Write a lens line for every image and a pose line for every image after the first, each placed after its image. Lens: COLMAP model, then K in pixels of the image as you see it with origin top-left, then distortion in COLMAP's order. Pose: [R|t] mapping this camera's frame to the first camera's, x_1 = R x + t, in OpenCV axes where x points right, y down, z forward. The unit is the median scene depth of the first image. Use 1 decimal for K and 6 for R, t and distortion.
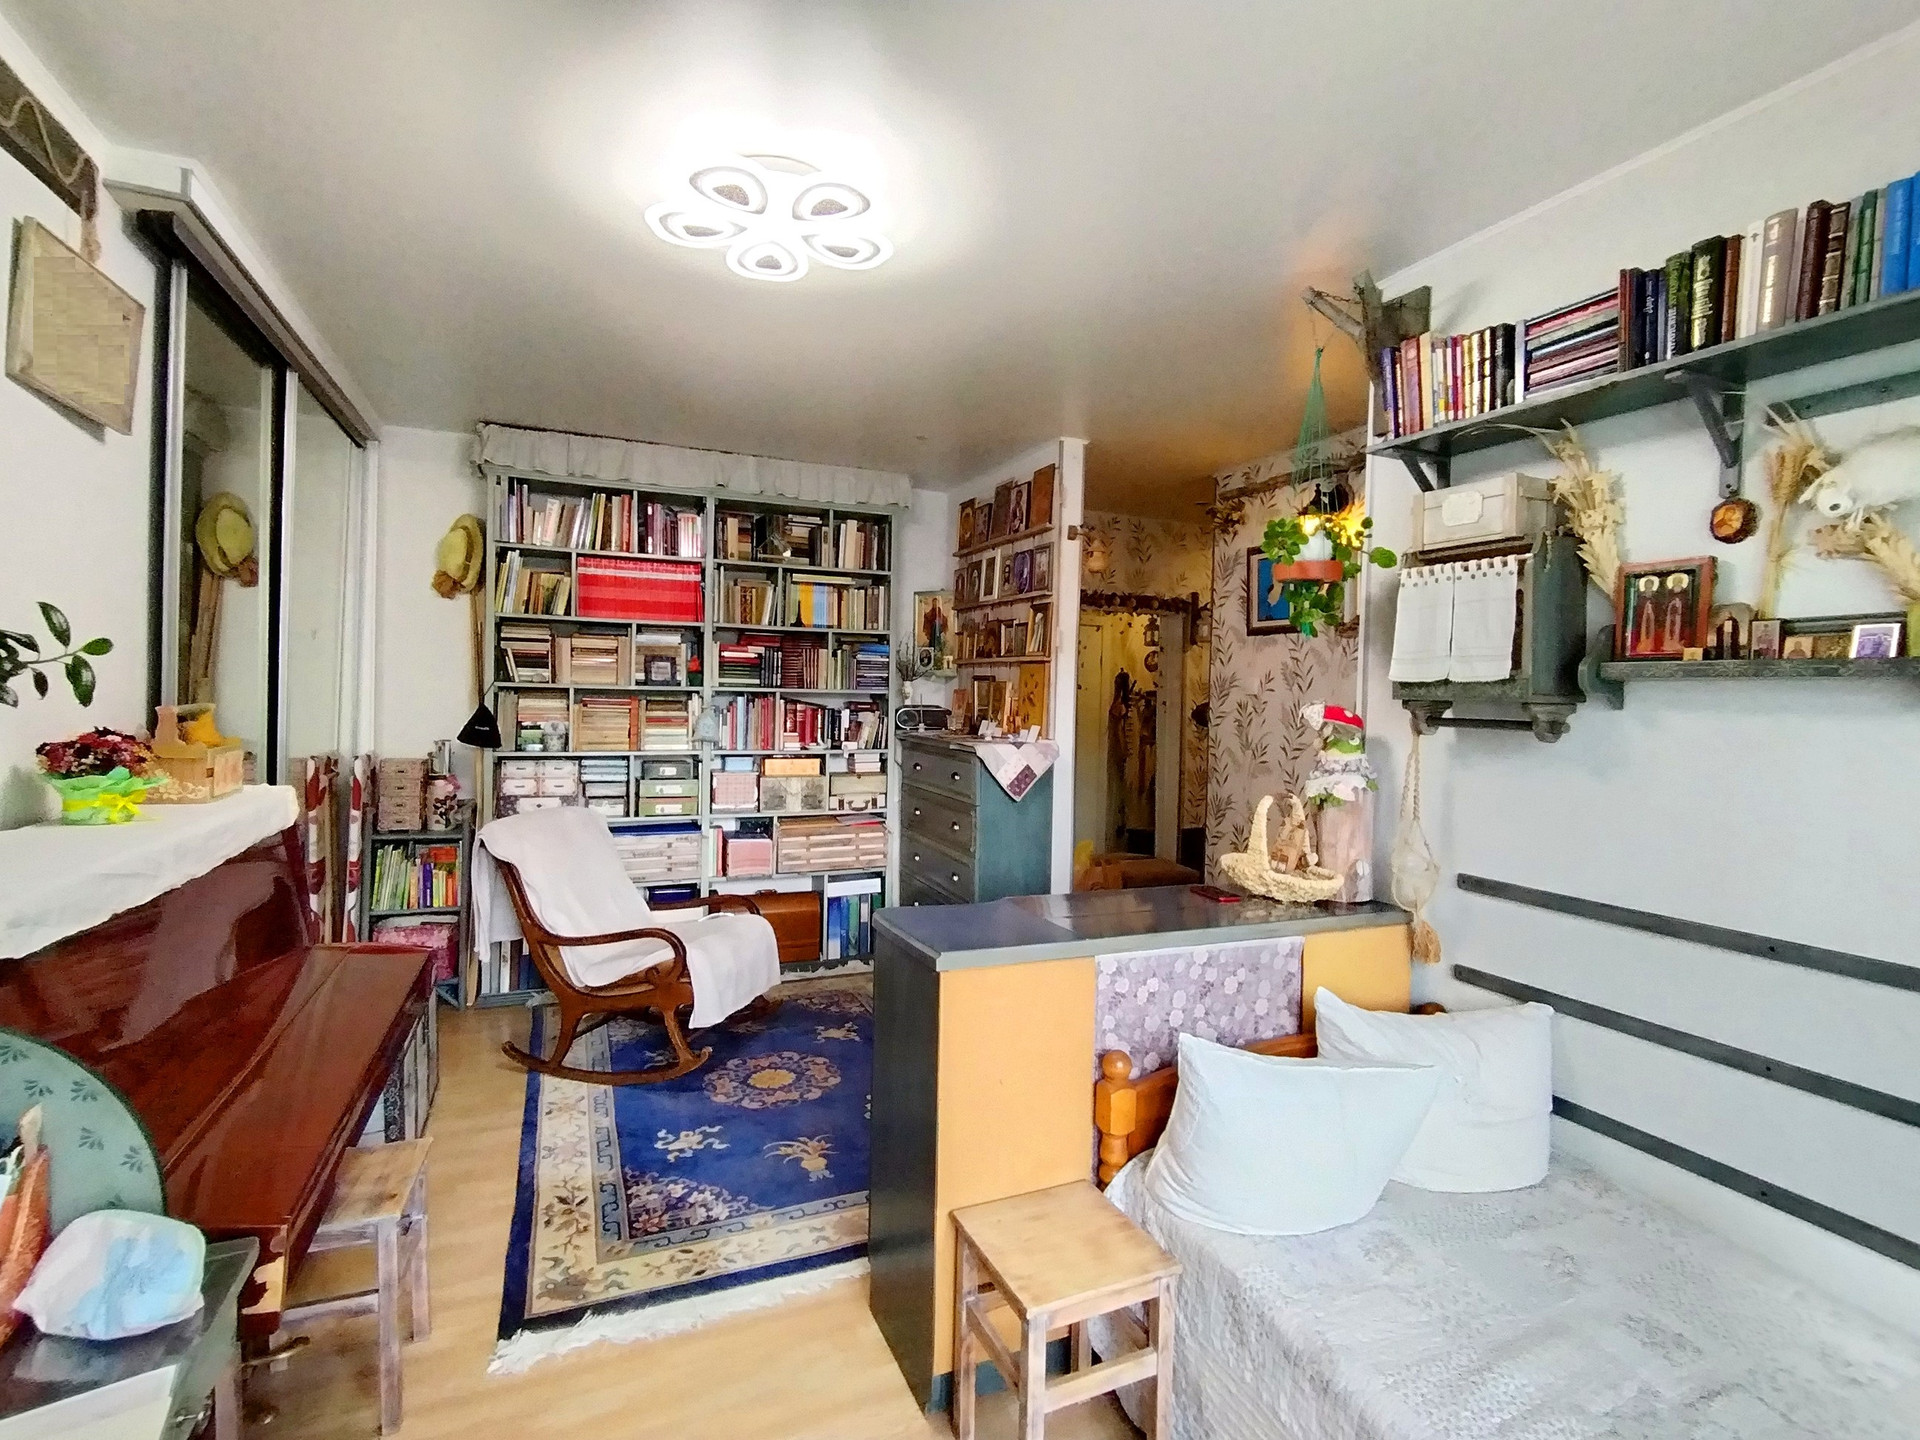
lens RADIAL K [[919.5, 0, 966.2], [0, 919.5, 701.7], [0, 0, 1]] dist [-0.009138, 0.000991]
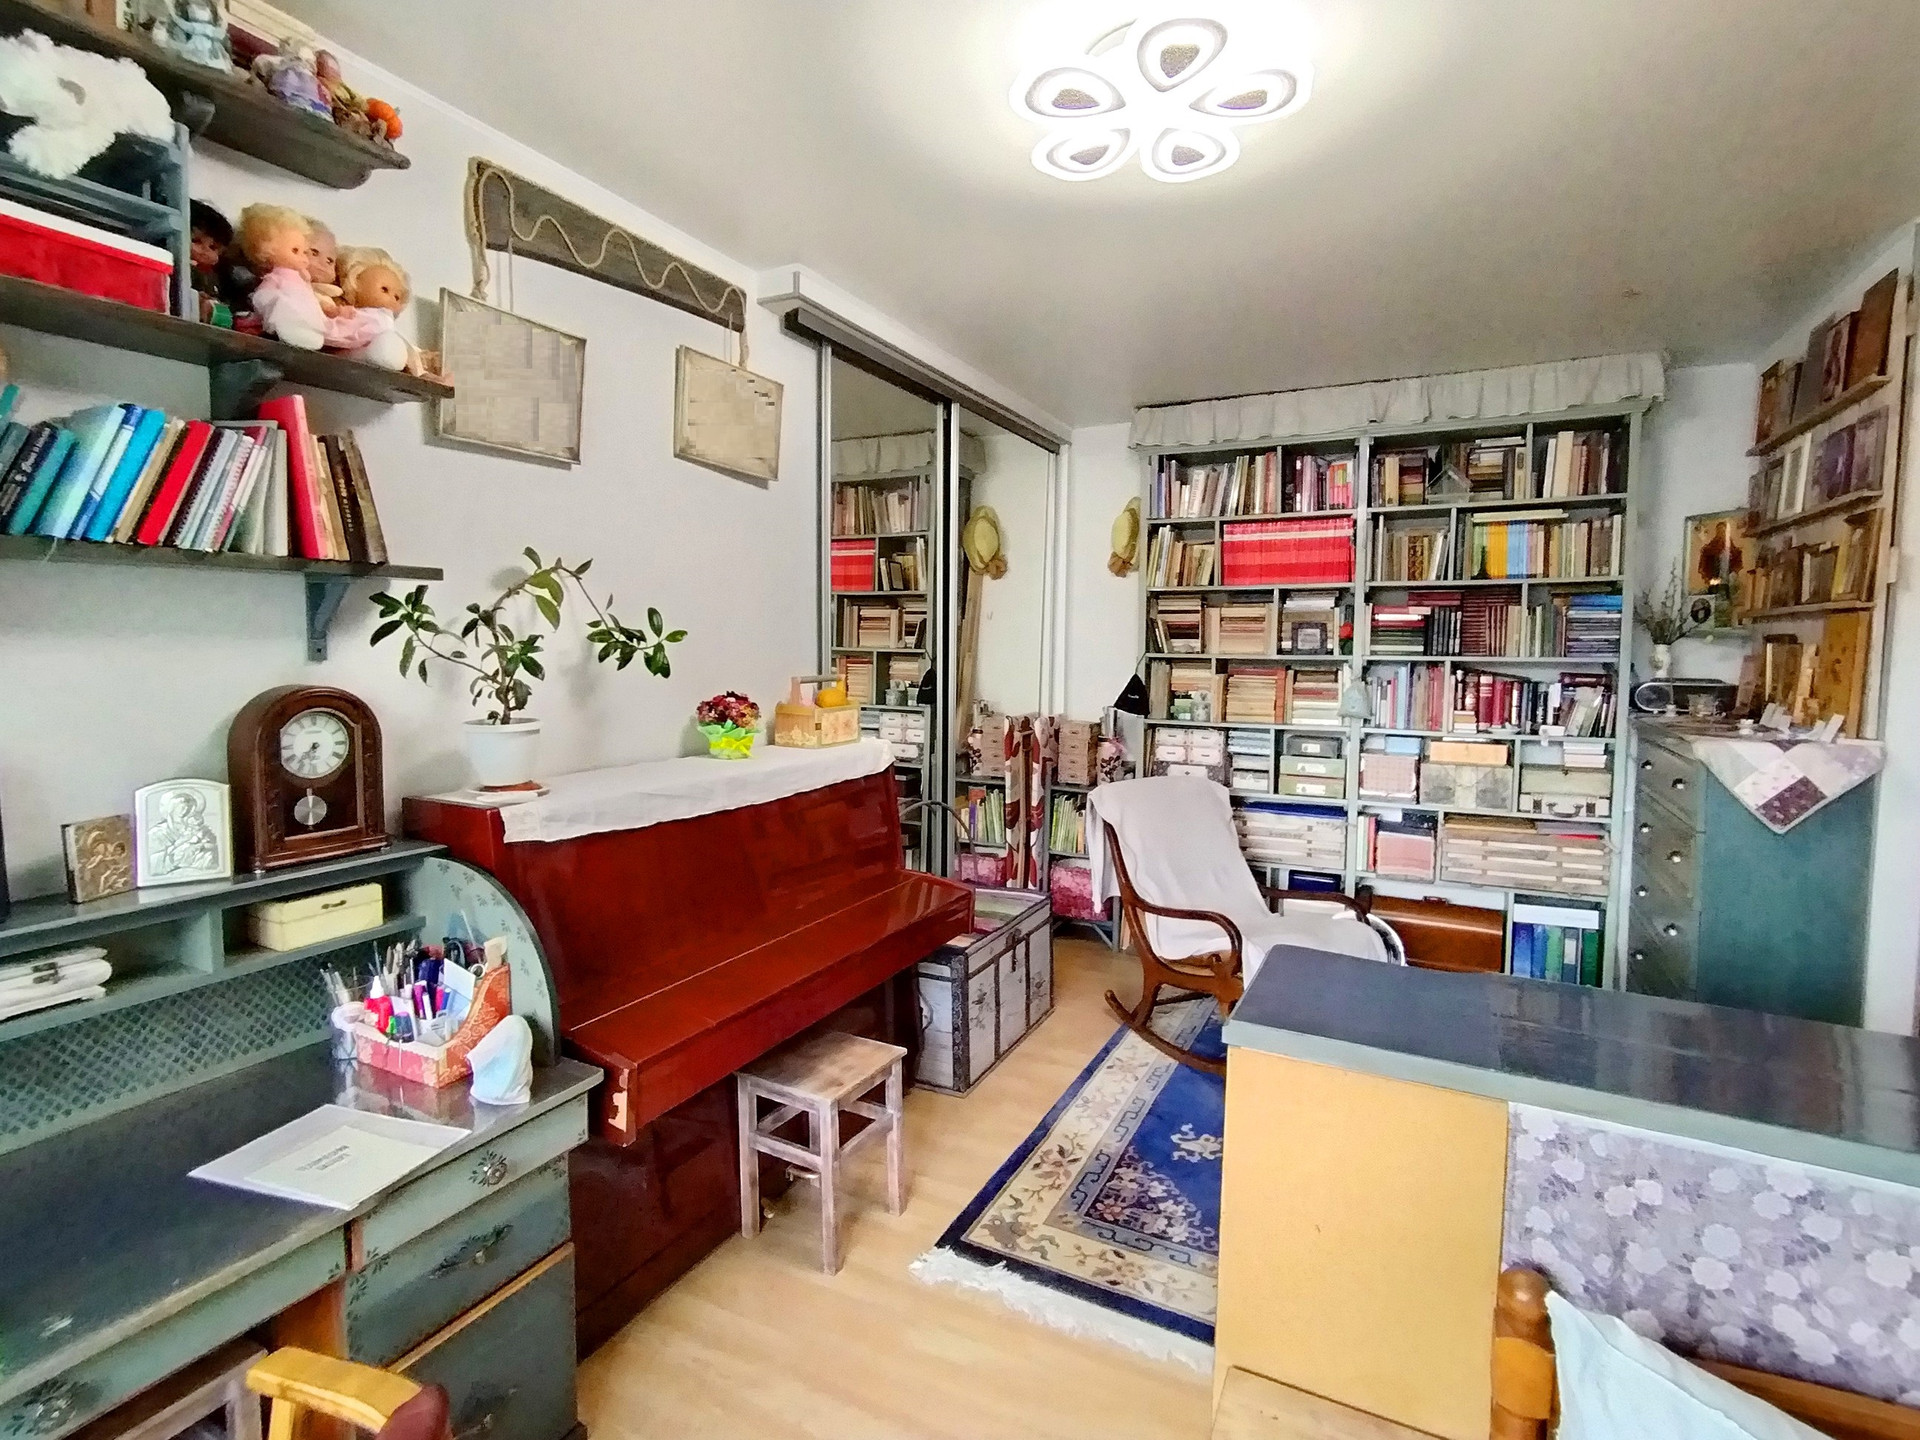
lens RADIAL K [[920.5, 0, 966.7], [0, 920.5, 703.1], [0, 0, 1]] dist [-0.015138, 0.008057]
pose [[0.631700, 0.030292, -0.774621, 0.180749], [-0.001399, 0.999279, 0.037937, -0.003873], [0.775211, -0.022881, 0.631287, 0.168521]]
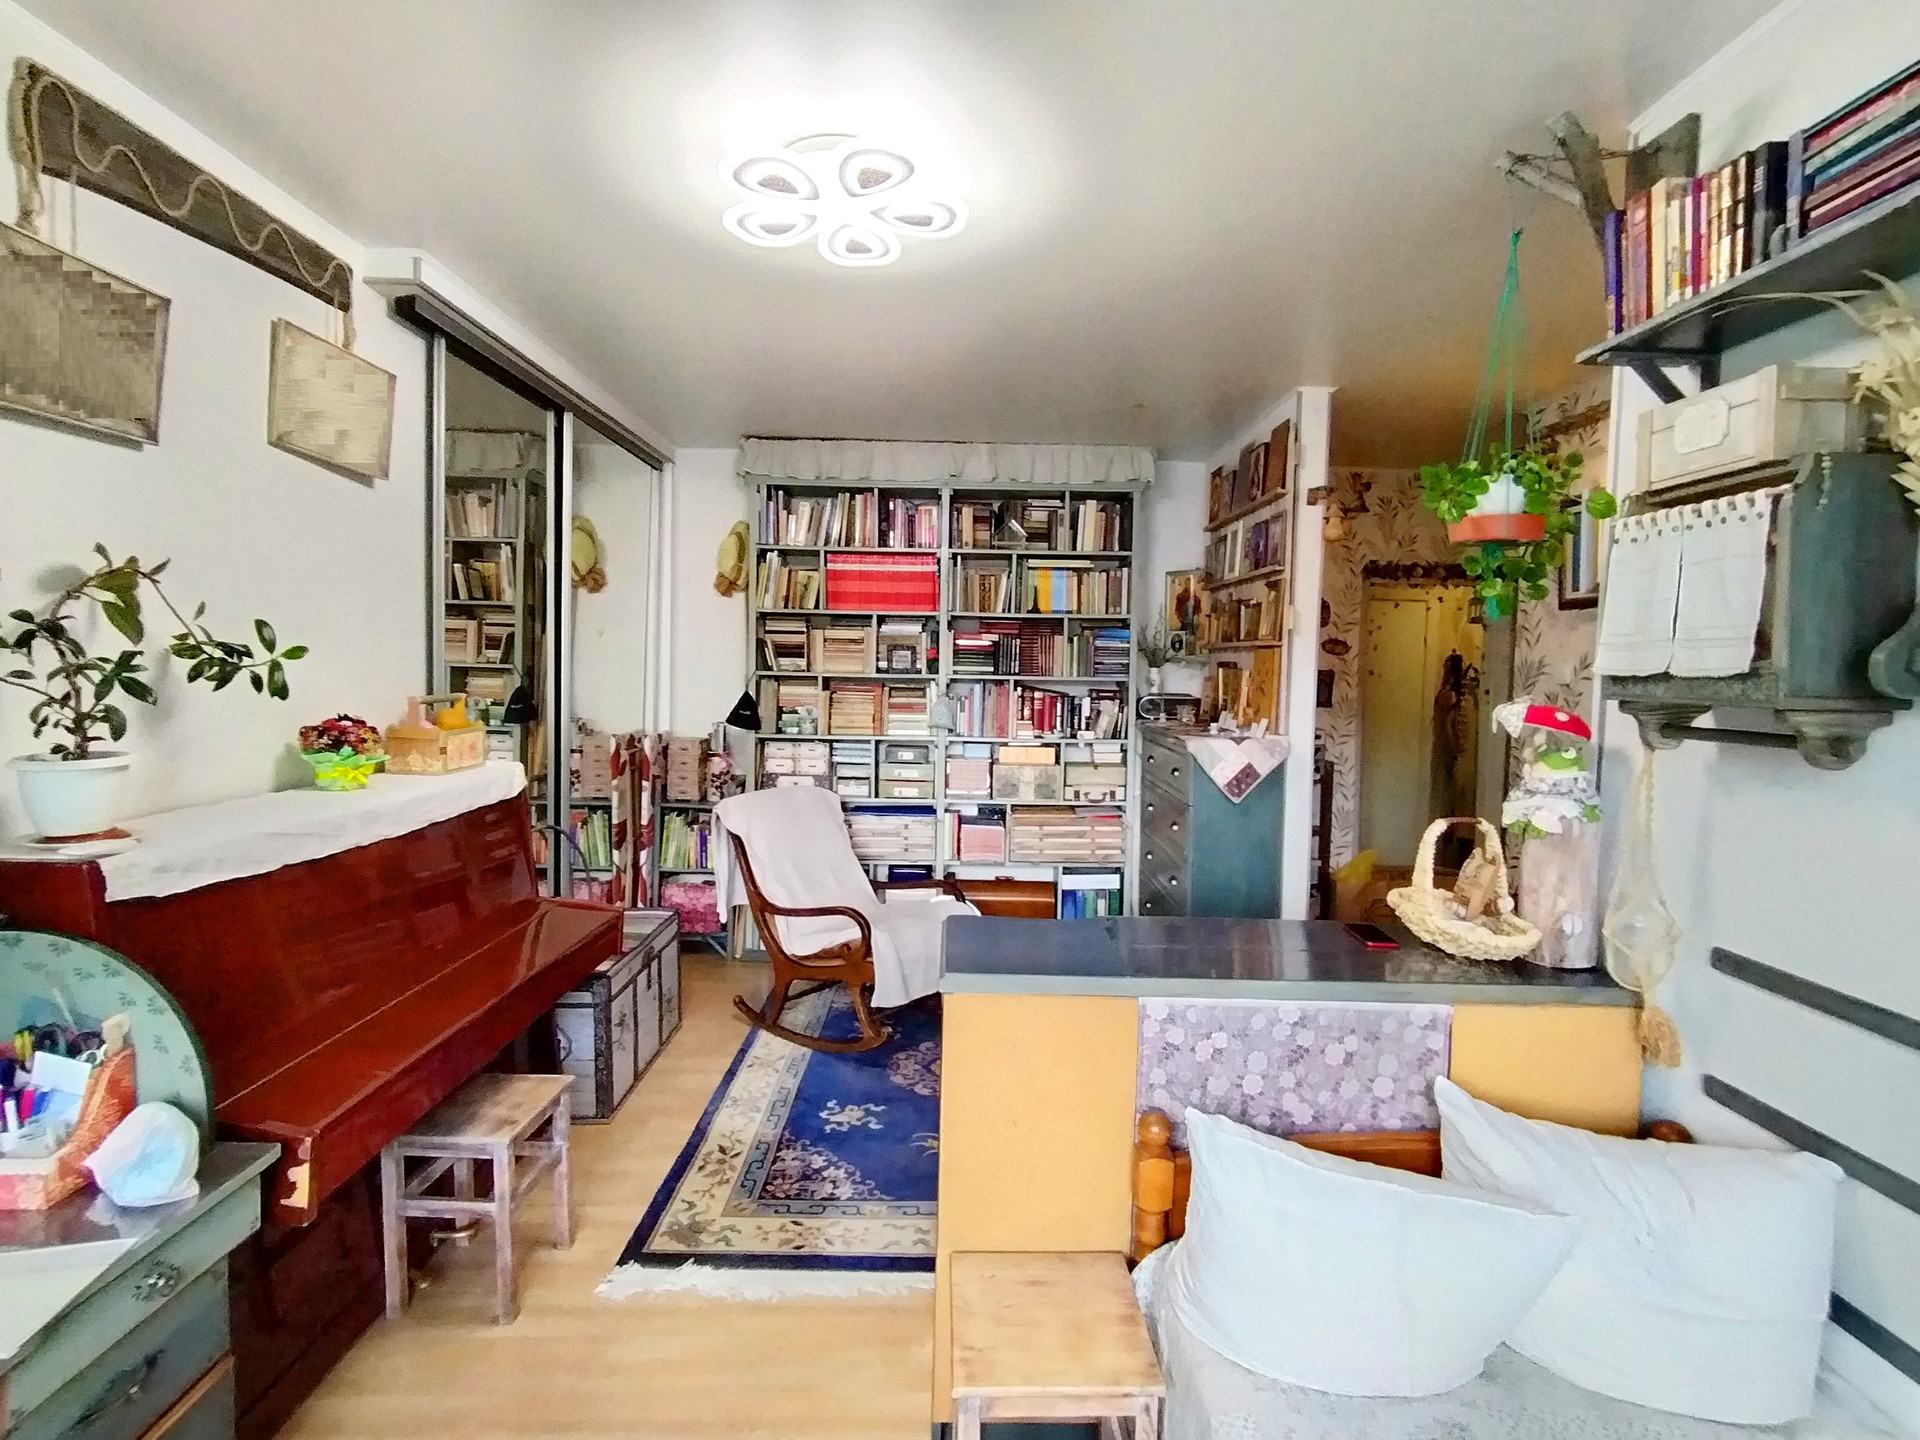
lens RADIAL K [[919.5, 0, 966.2], [0, 919.5, 701.7], [0, 0, 1]] dist [-0.009138, 0.000991]
pose [[0.920507, 0.010233, -0.390592, 0.156742], [-0.002400, 0.999786, 0.020536, -0.007836], [0.390719, -0.017966, 0.920335, 0.074104]]
